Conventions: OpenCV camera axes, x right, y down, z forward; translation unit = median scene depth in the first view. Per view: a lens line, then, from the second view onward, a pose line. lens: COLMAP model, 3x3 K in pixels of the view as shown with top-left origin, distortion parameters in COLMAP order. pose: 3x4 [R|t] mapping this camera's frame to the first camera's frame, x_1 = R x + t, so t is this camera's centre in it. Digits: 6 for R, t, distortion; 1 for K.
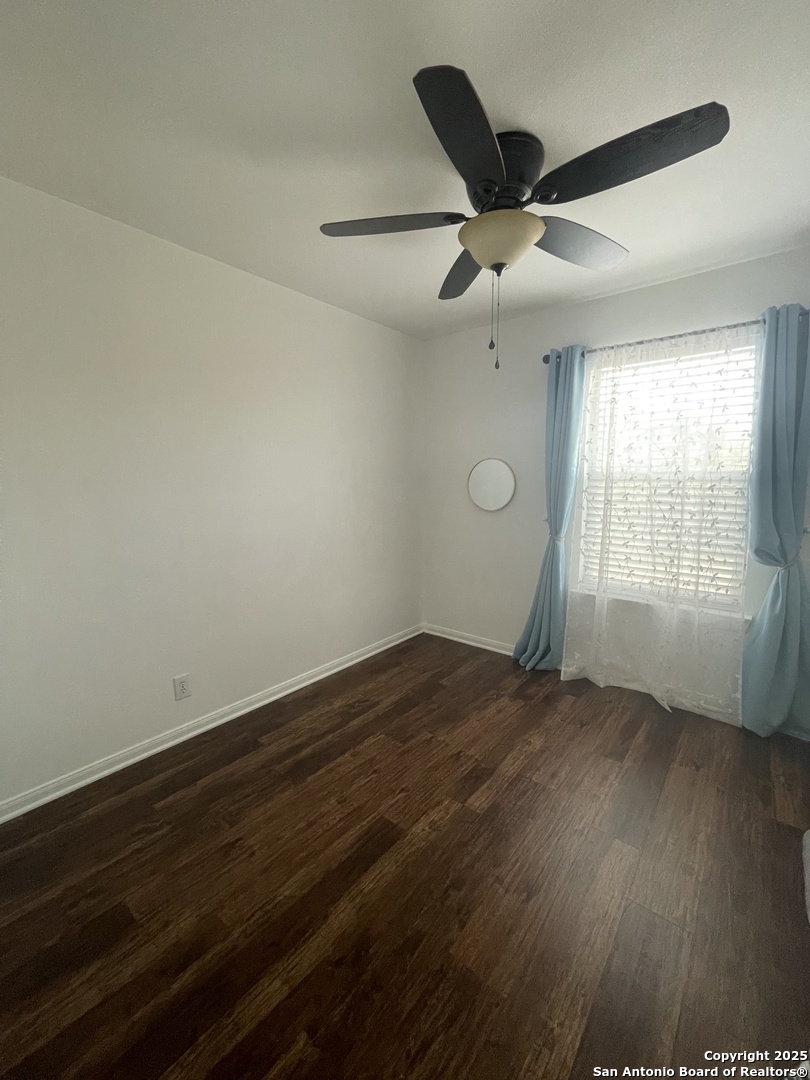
lens RADIAL K [[437.4, 0, 405.0], [0, 437.4, 540.0], [0, 0, 1]] dist [-0.000429, 0.000299]
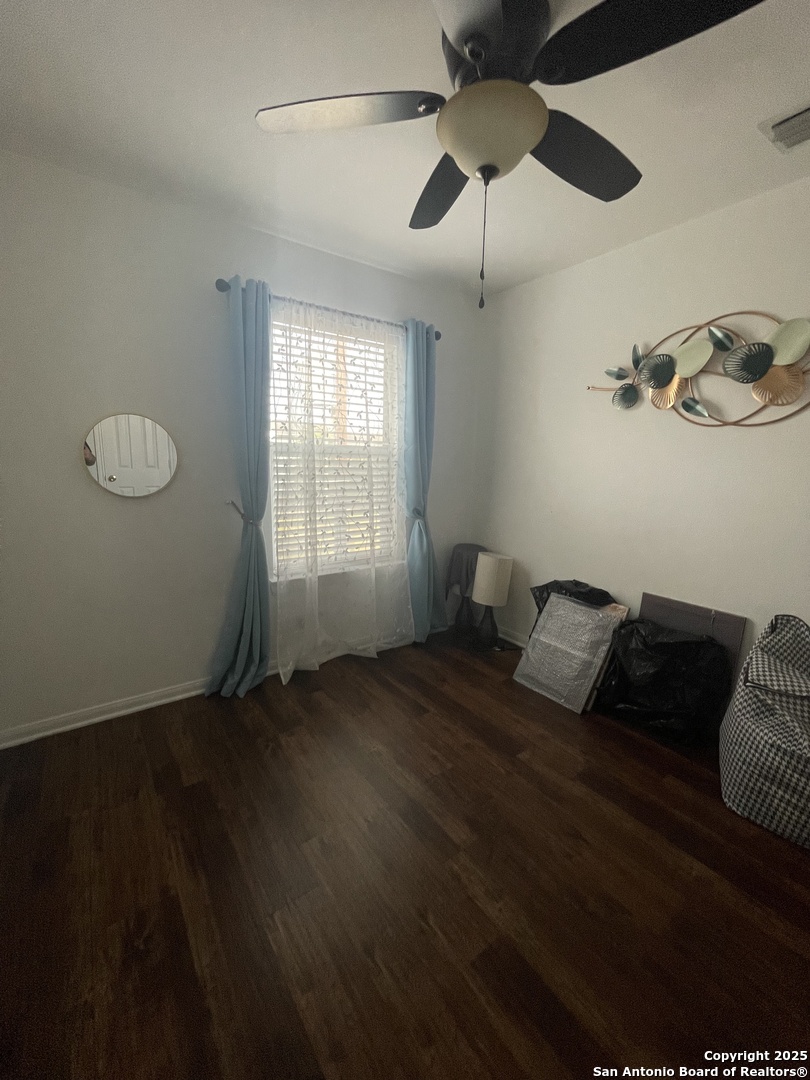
lens RADIAL K [[432.6, 0, 405.0], [0, 432.6, 540.0], [0, 0, 1]] dist [0.010919, -0.000234]
pose [[0.266421, -0.173234, 0.948161, -0.393460], [0.116690, 0.982277, 0.146679, -0.068205], [-0.956767, 0.071563, 0.281914, 0.574444]]
